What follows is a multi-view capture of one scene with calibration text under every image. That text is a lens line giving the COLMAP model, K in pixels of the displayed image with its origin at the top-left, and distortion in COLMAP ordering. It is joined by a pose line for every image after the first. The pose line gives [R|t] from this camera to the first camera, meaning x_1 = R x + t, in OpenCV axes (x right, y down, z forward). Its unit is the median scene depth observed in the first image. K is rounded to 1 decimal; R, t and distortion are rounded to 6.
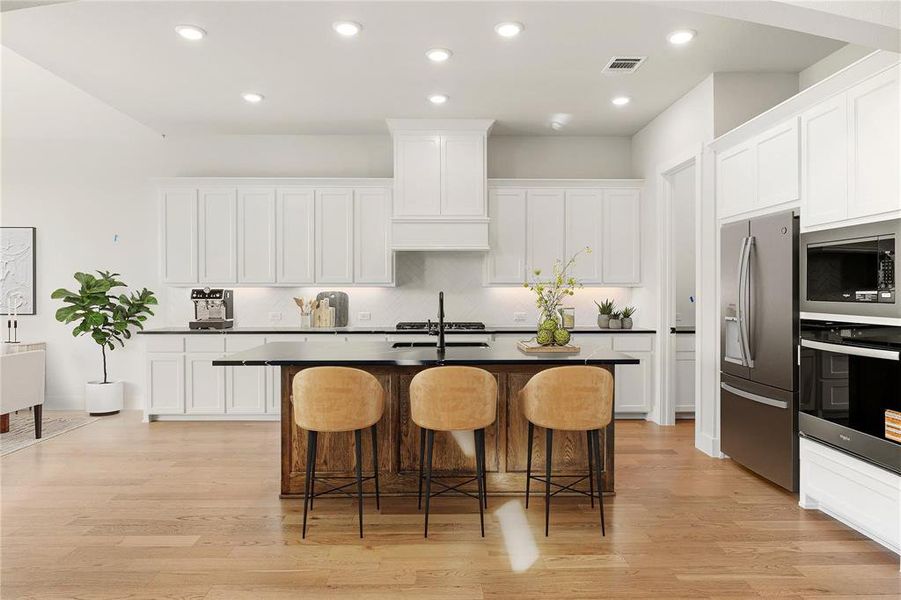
lens RADIAL K [[591.6, 0, 424.1], [0, 591.6, 294.3], [0, 0, 1]] dist [-0.000426, 0.000003]
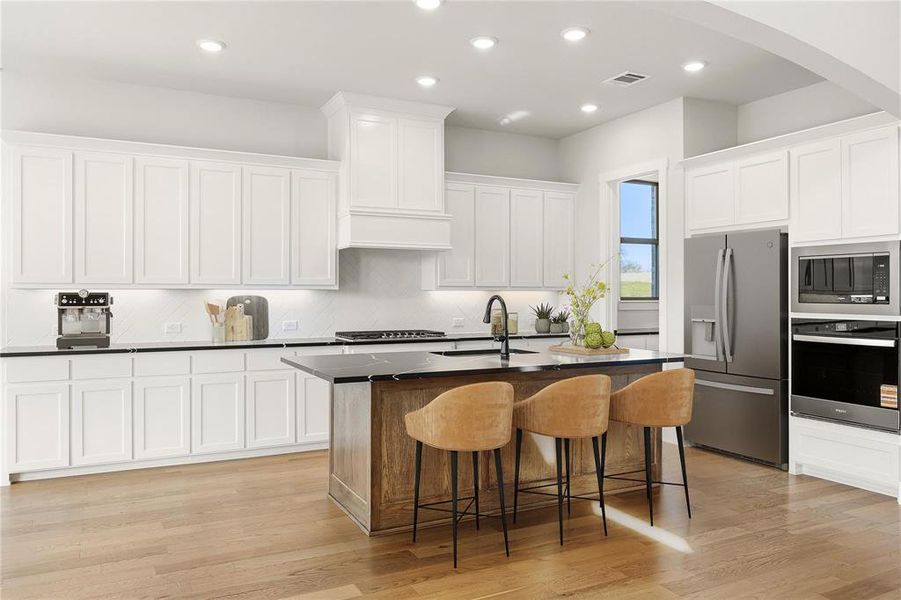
lens RADIAL K [[731.0, 0, 439.2], [0, 731.0, 296.5], [0, 0, 1]] dist [0.005042, 0.002387]
pose [[0.882579, -0.000335, 0.470164, -0.477020], [0.002405, 0.999990, -0.003802, 0.001029], [-0.470158, 0.004487, 0.882571, 0.011683]]
